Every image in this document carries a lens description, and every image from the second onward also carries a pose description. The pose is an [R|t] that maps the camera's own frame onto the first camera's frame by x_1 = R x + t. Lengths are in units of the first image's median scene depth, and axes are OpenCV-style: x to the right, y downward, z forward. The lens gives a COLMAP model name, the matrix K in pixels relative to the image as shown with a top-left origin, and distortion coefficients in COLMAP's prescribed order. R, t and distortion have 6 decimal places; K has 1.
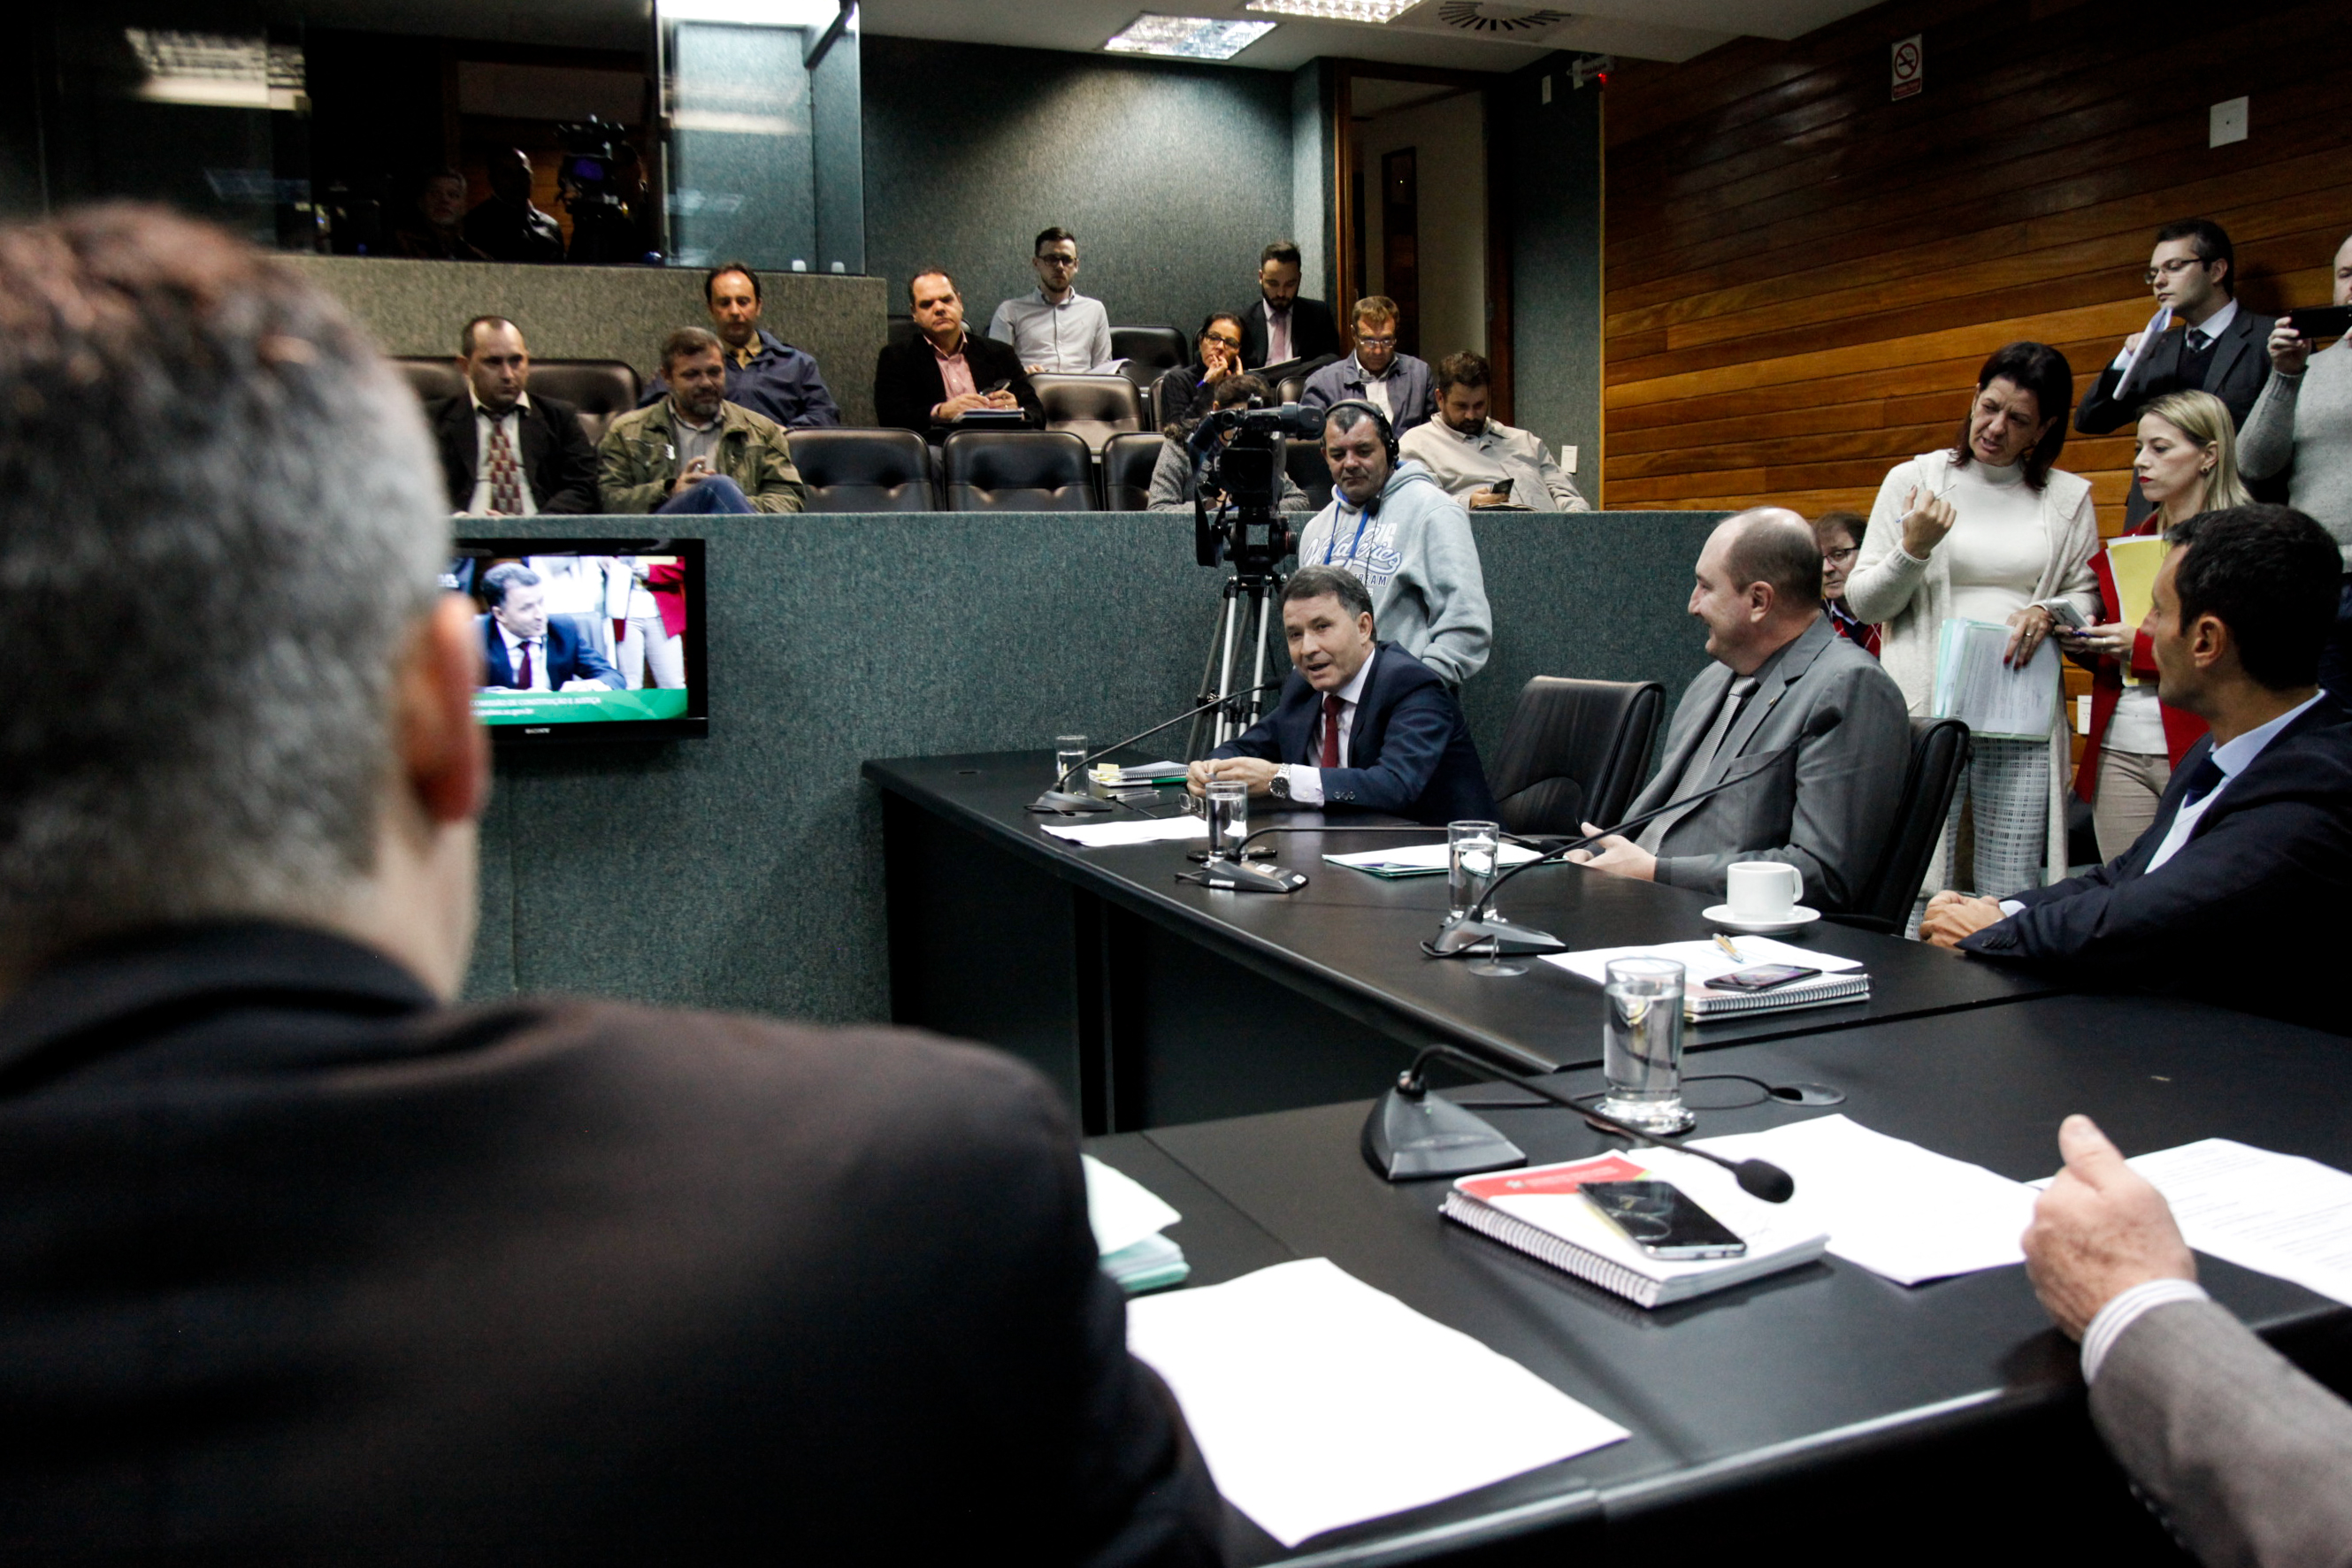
lens RADIAL K [[1851.0, 0, 1189.9], [0, 1851.0, 769.8], [0, 0, 1]] dist [-0.072033, 0.056448]
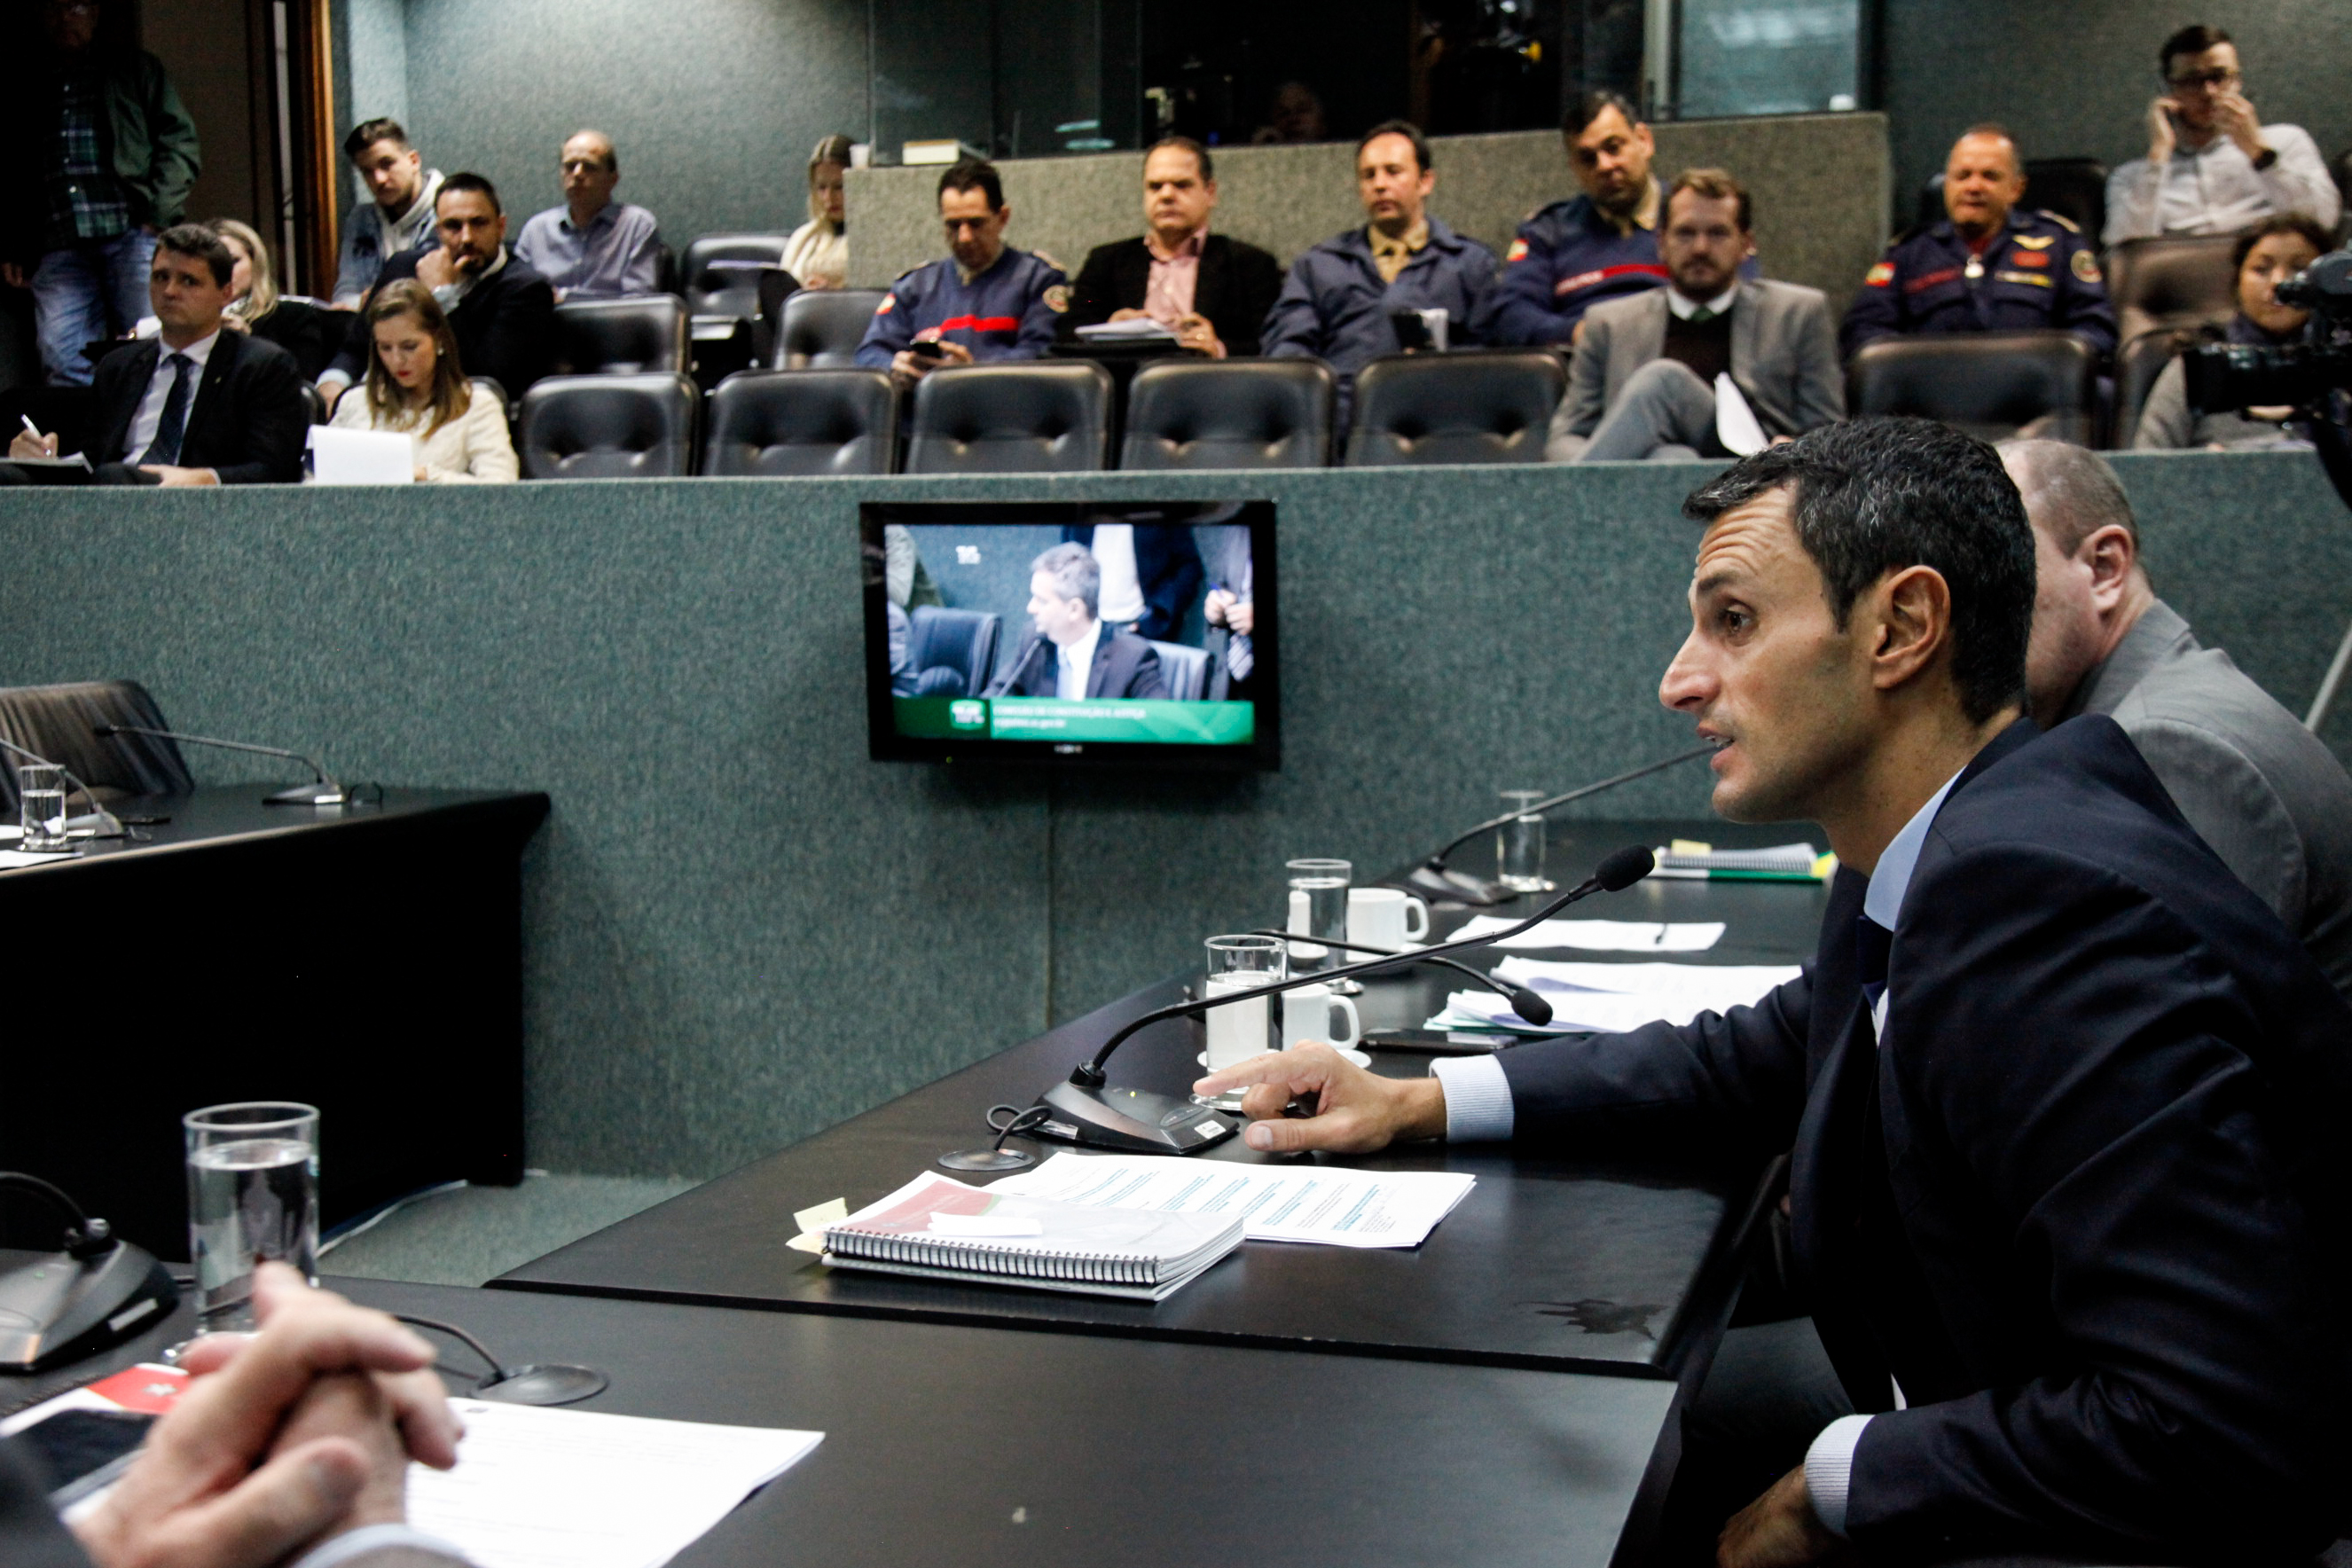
lens RADIAL K [[2587.6, 0, 1153.9], [0, 2587.6, 801.4], [0, 0, 1]] dist [0.016297, 0.133778]
pose [[0.781393, 0.064107, -0.620737, 0.325719], [-0.073283, 0.997253, 0.010742, -0.012356], [0.619721, 0.037096, 0.783945, 0.148707]]
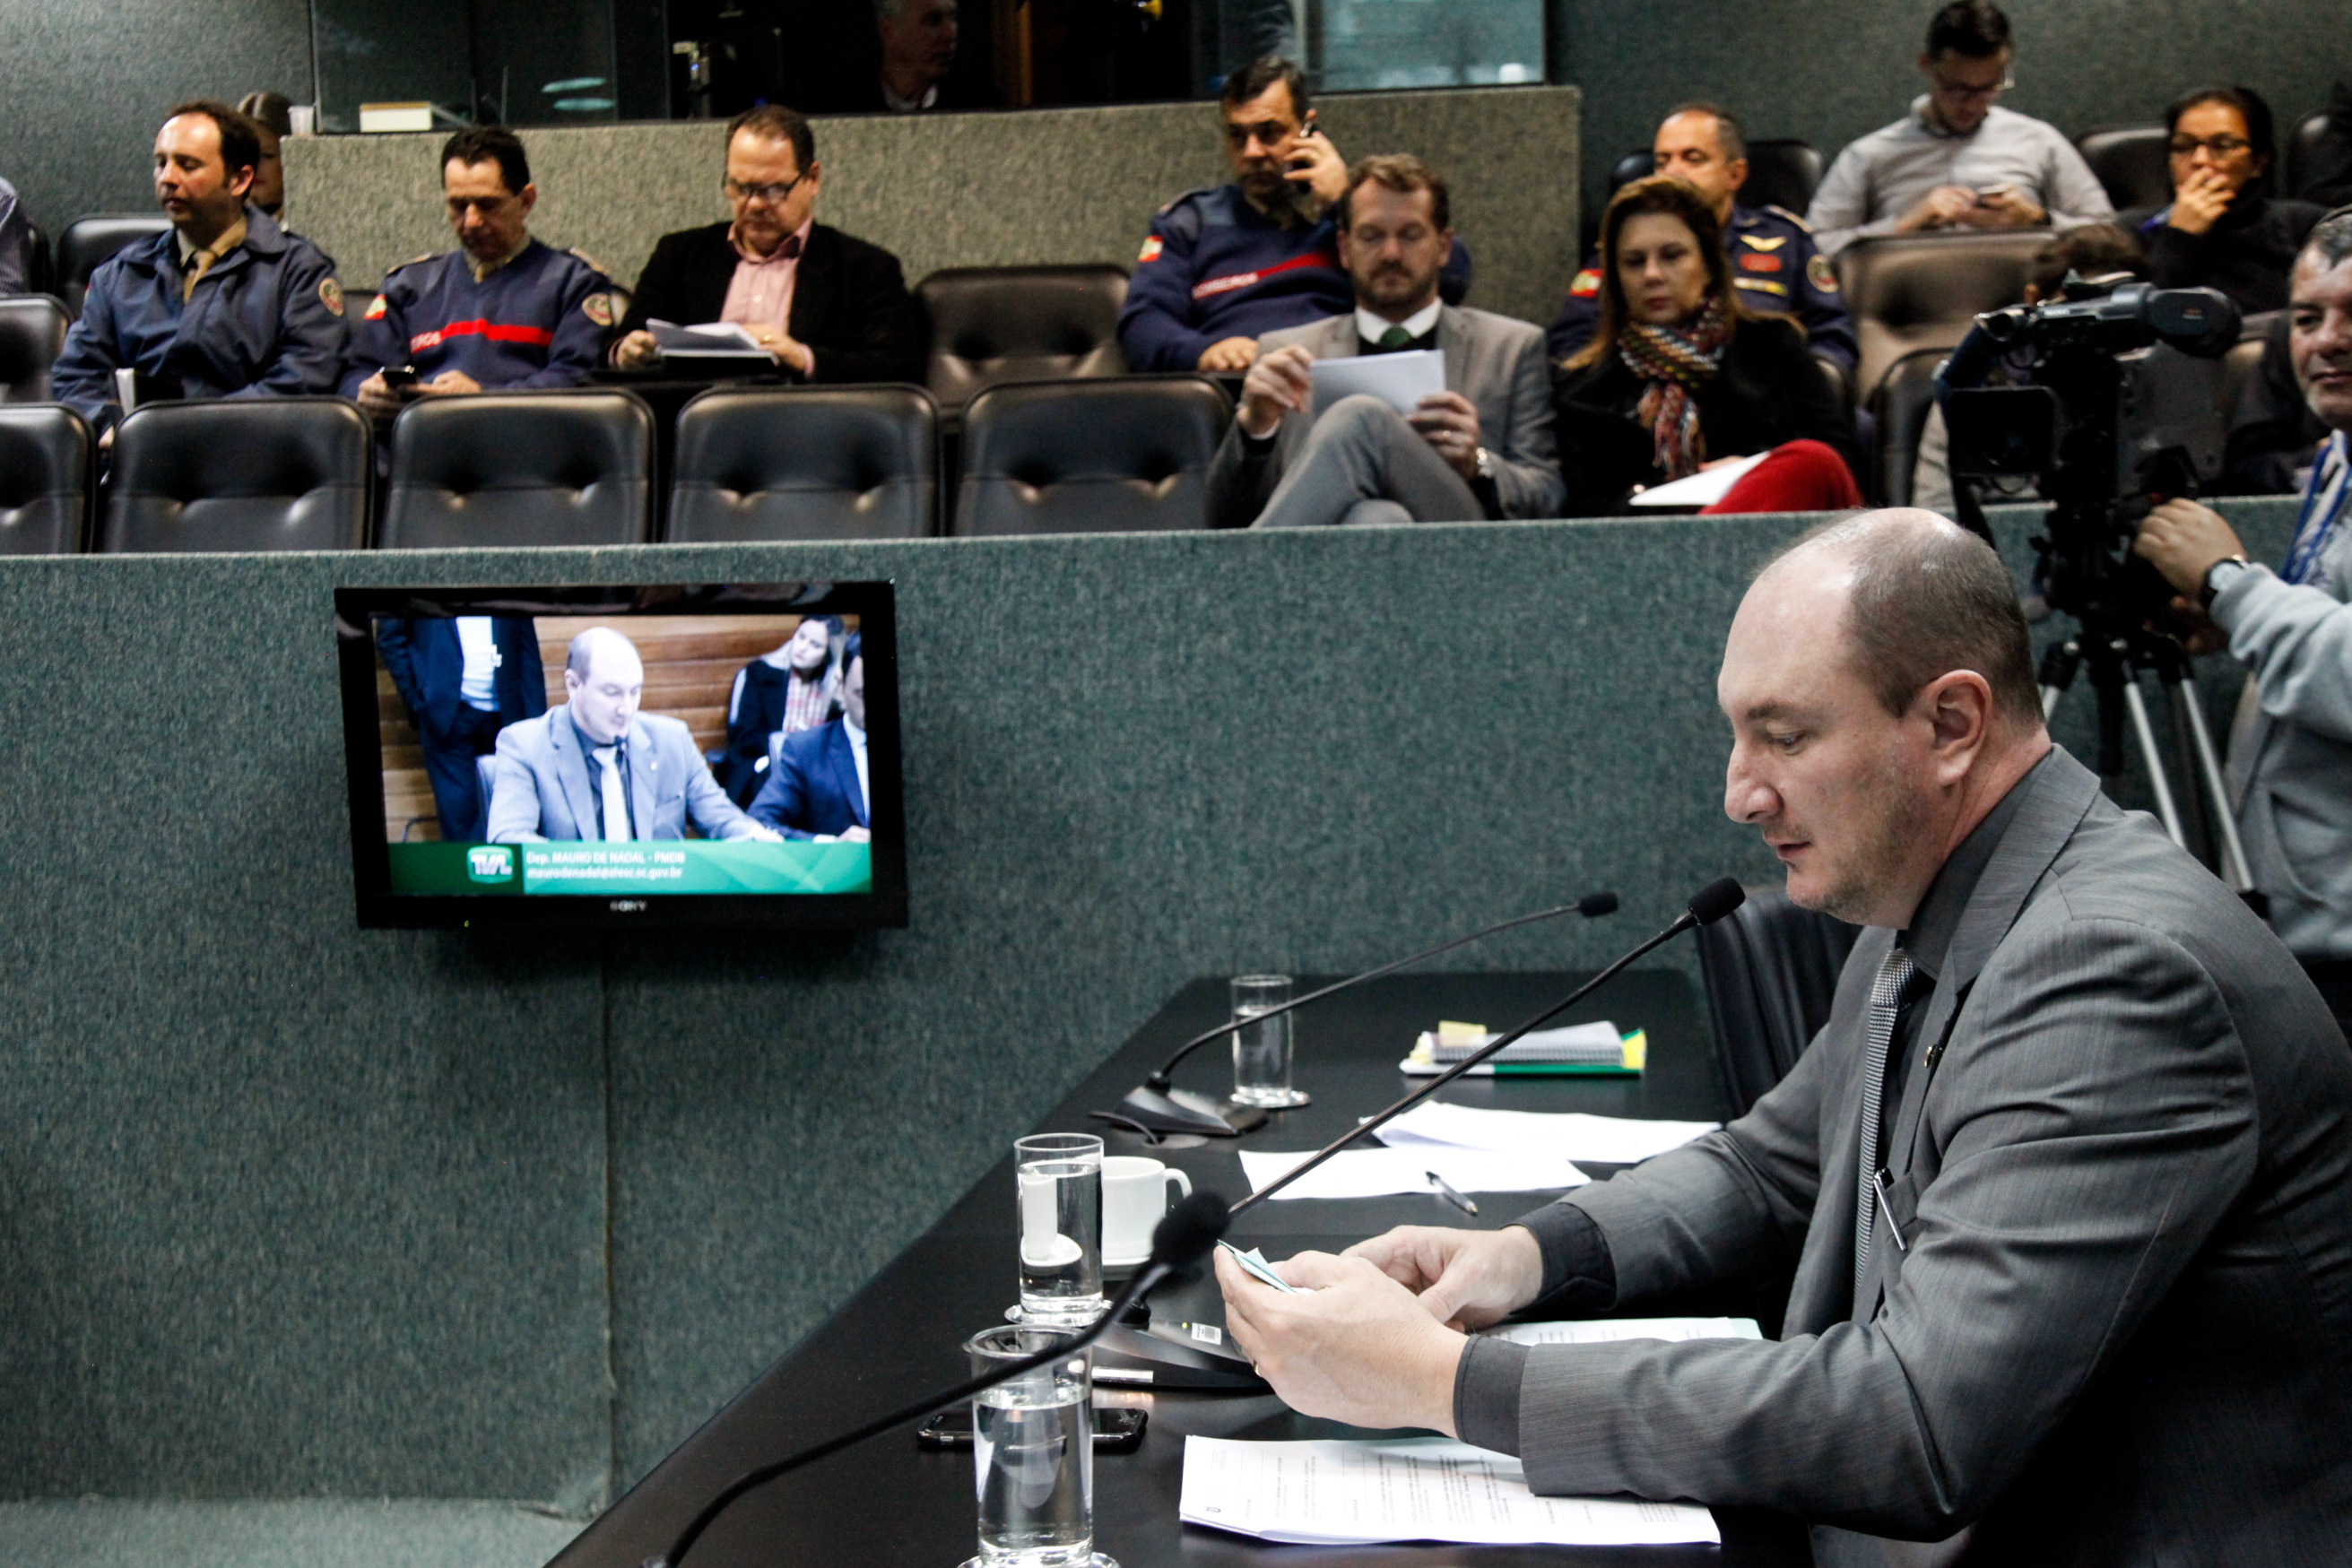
lens RADIAL K [[3009.5, 0, 1153.5], [0, 3009.5, 796.3], [0, 0, 1]] dist [0.093813, 0.055921]
pose [[0.873505, 0.026570, -0.486089, 0.247483], [-0.041934, 0.998905, -0.020755, -0.039825], [0.485005, 0.038513, 0.873663, 0.204360]]
